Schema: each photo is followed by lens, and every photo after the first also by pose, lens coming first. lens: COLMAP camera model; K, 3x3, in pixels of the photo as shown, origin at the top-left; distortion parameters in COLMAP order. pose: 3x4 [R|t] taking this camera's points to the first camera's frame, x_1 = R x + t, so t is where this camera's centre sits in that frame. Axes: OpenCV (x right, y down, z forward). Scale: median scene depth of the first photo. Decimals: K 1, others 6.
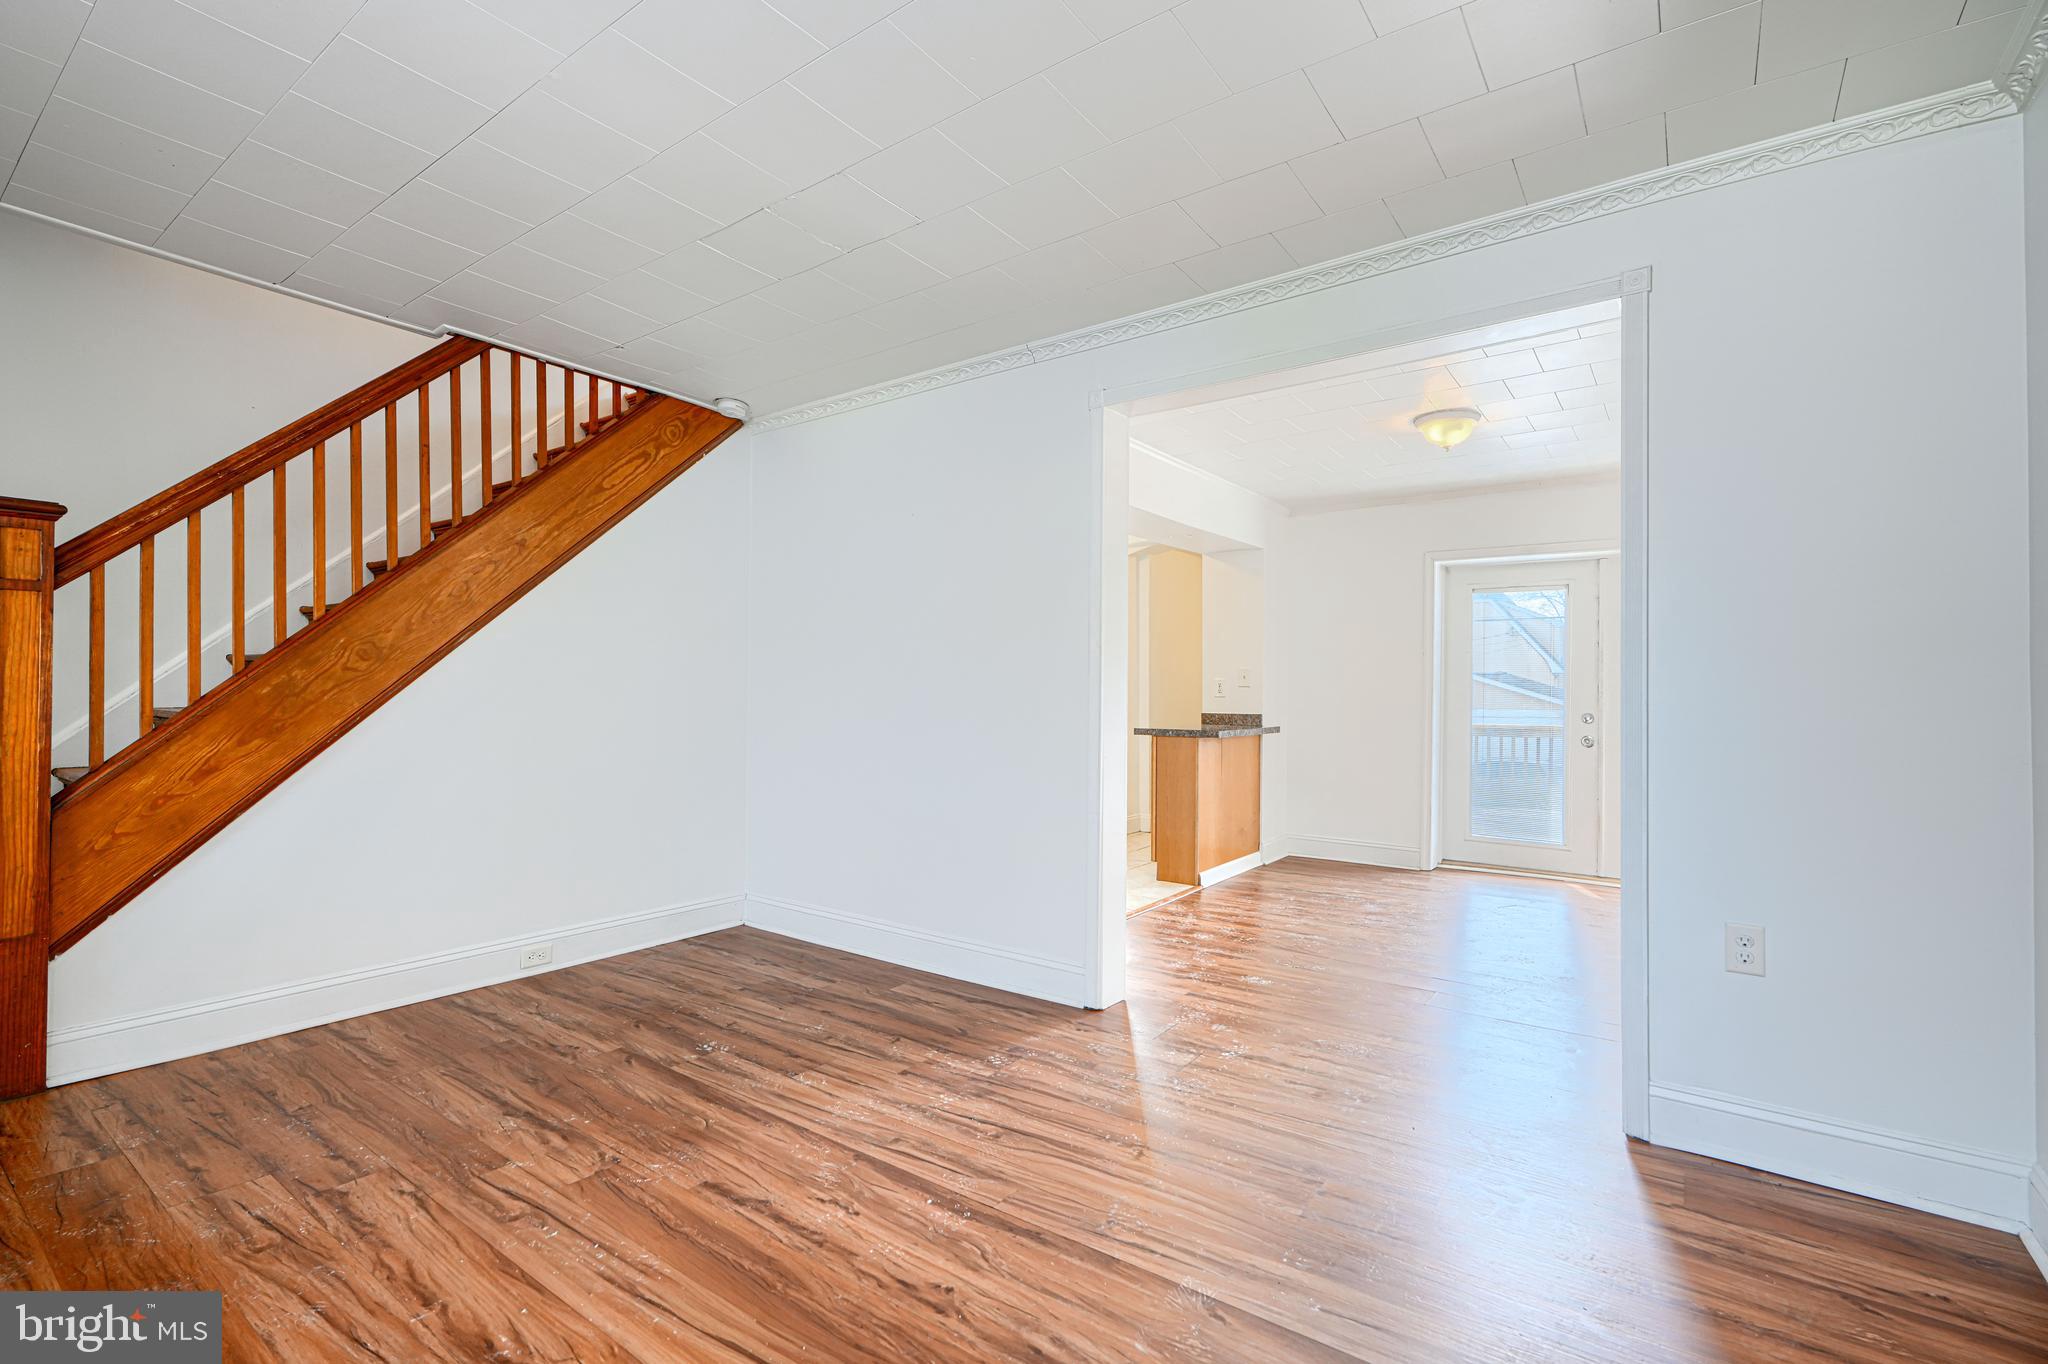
lens RADIAL K [[922.9, 0, 1018.8], [0, 922.9, 677.6], [0, 0, 1]] dist [0.000270, 0.000267]
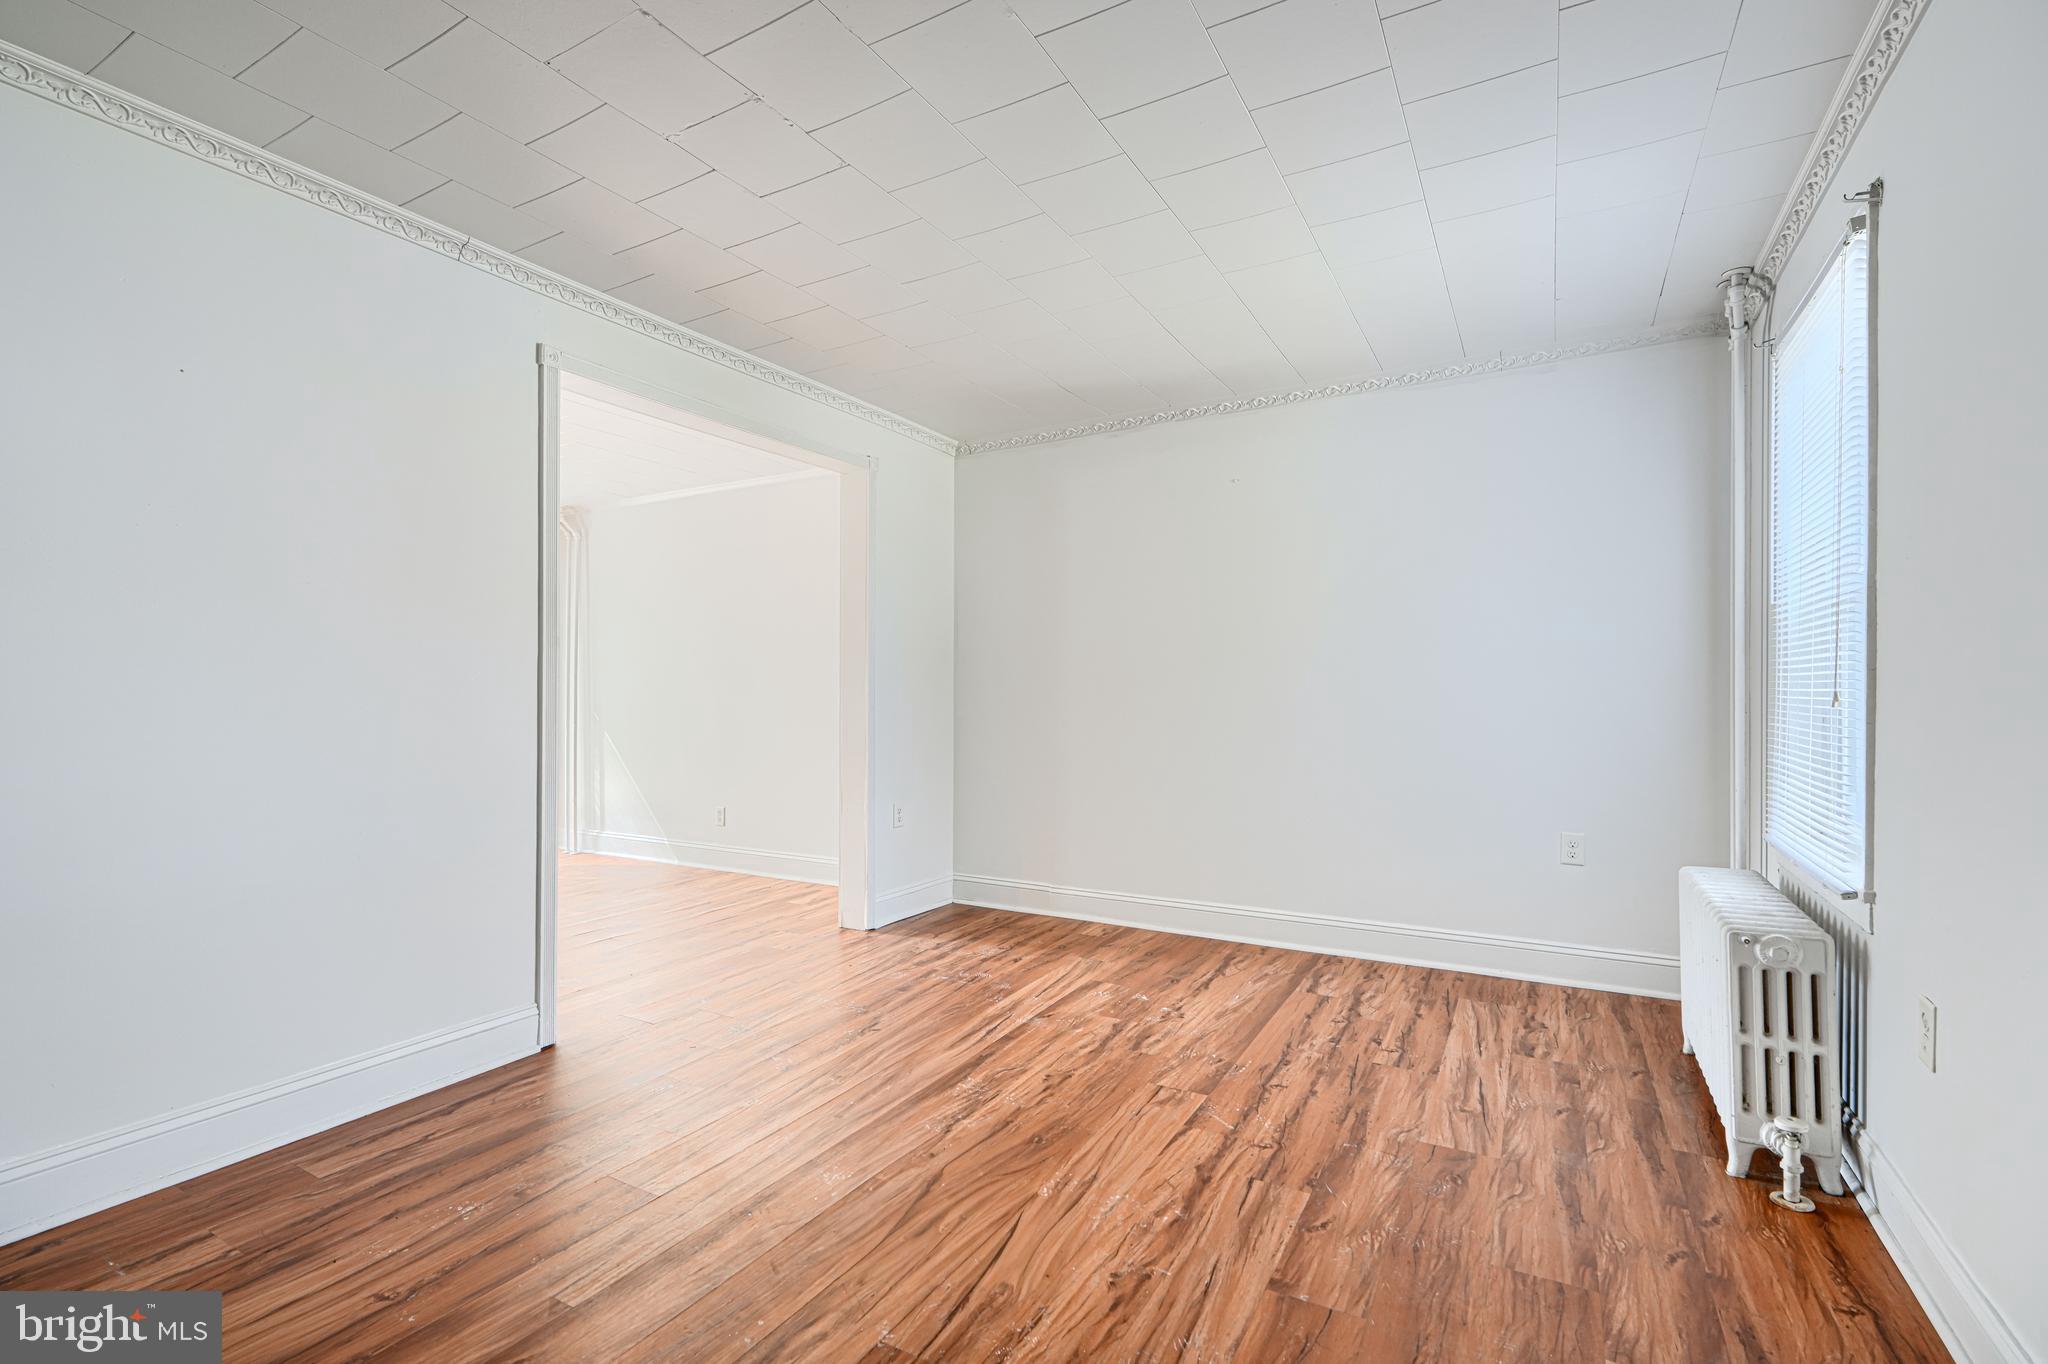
lens RADIAL K [[922.9, 0, 1028.6], [0, 922.9, 683.4], [0, 0, 1]] dist [0.000270, 0.000267]
pose [[-0.127169, 0.002636, 0.991878, -0.928815], [-0.022104, 0.999741, -0.005491, 0.004622], [-0.991635, -0.022623, -0.127077, 0.713006]]
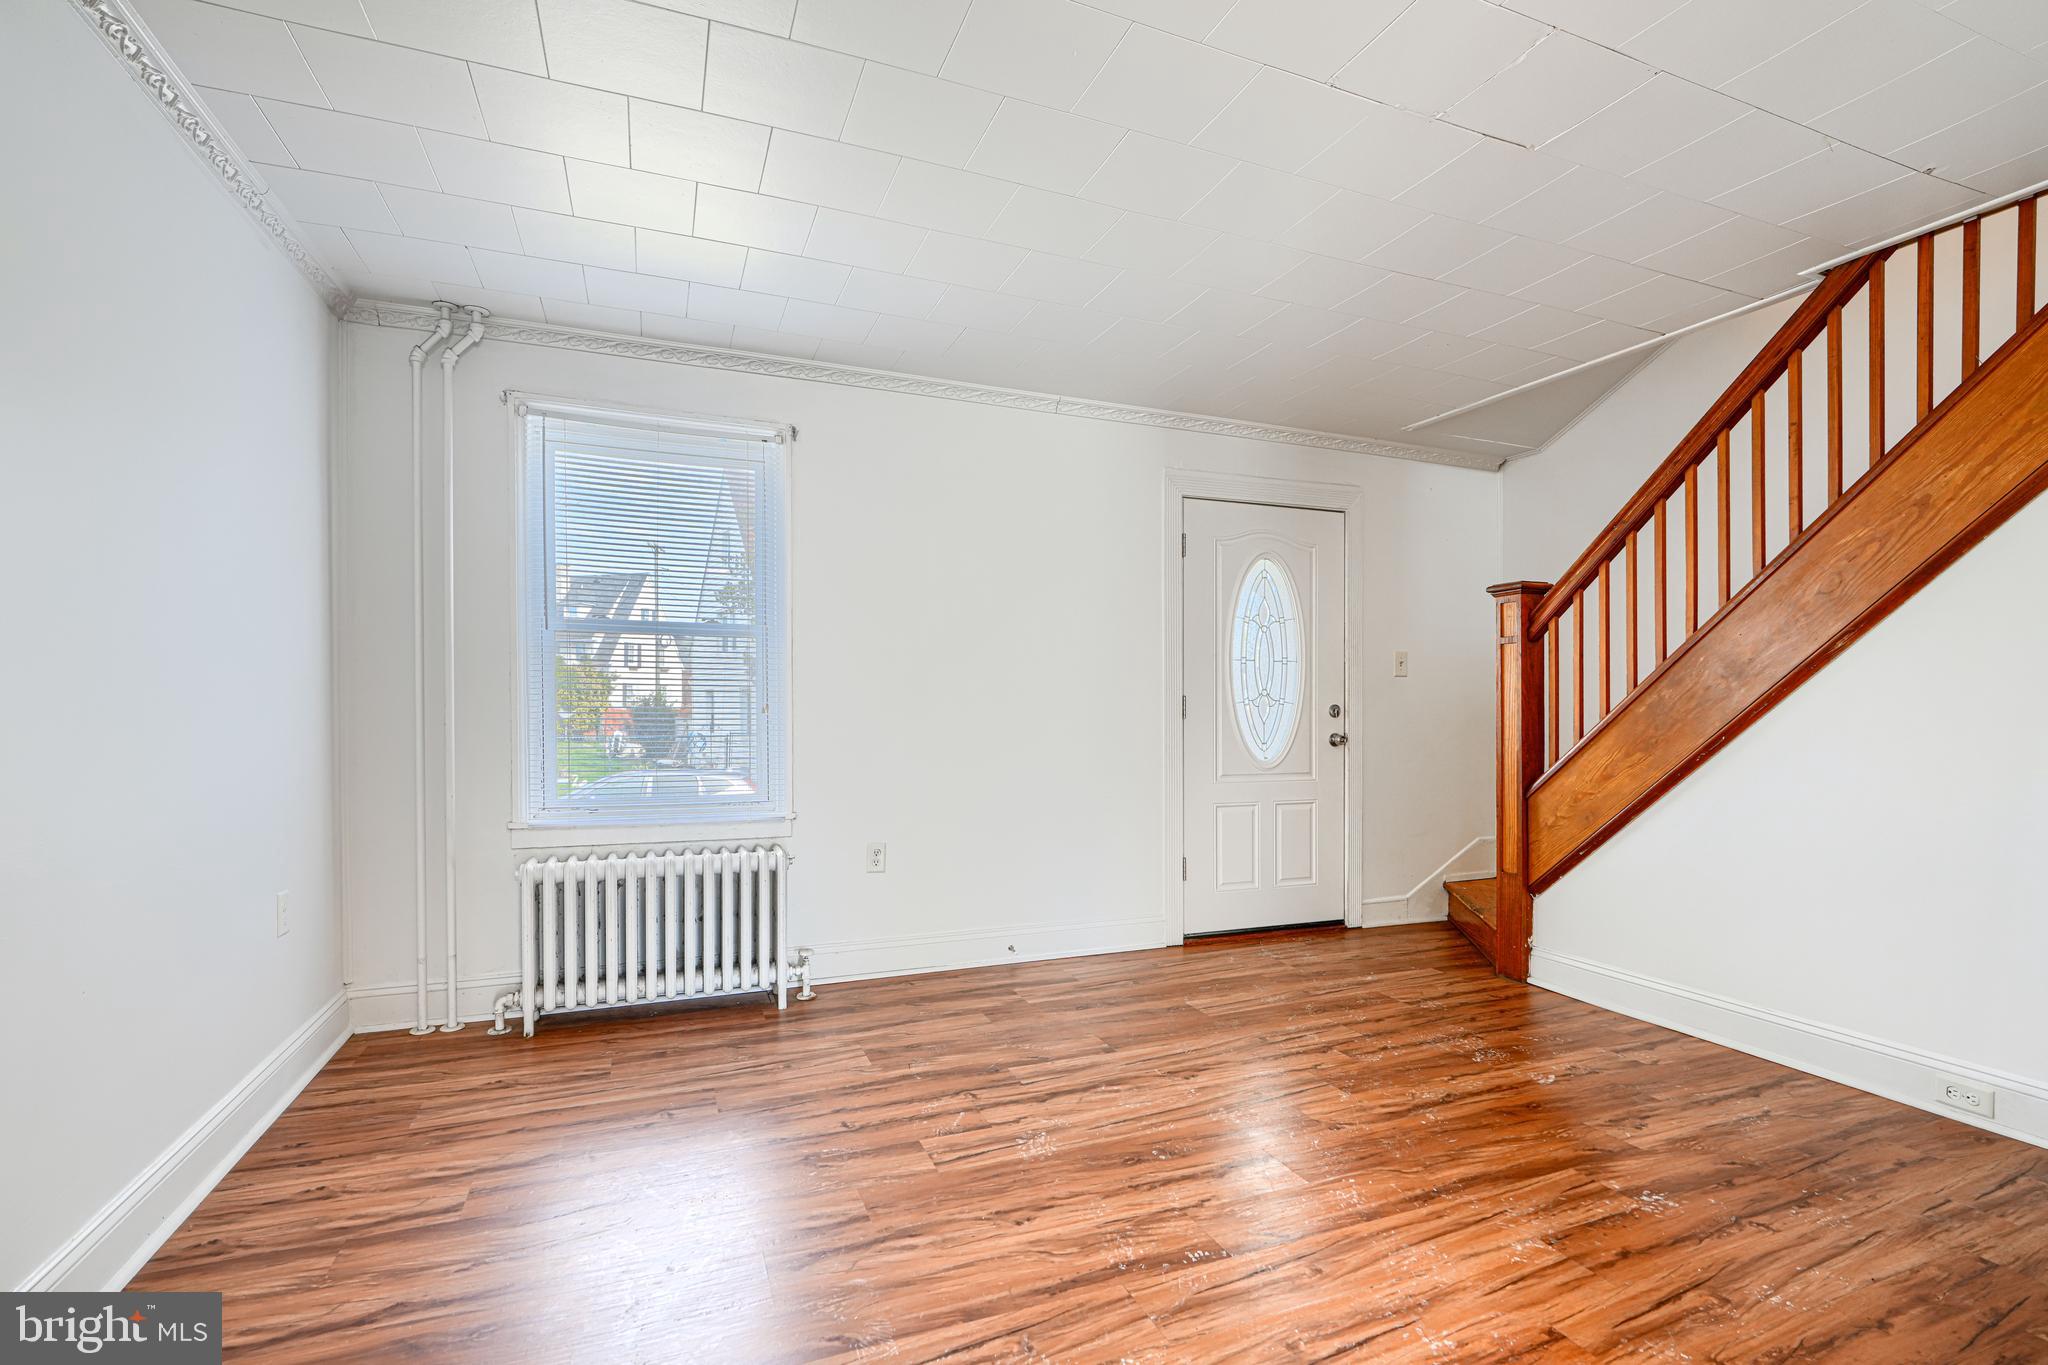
lens RADIAL K [[922.9, 0, 1024.9], [0, 922.9, 712.5], [0, 0, 1]] dist [0.000270, 0.000267]
pose [[-0.528421, -0.005224, -0.848966, 0.516847], [0.010963, 0.999856, -0.012976, 0.022924], [0.848912, -0.016164, -0.528288, 0.930235]]
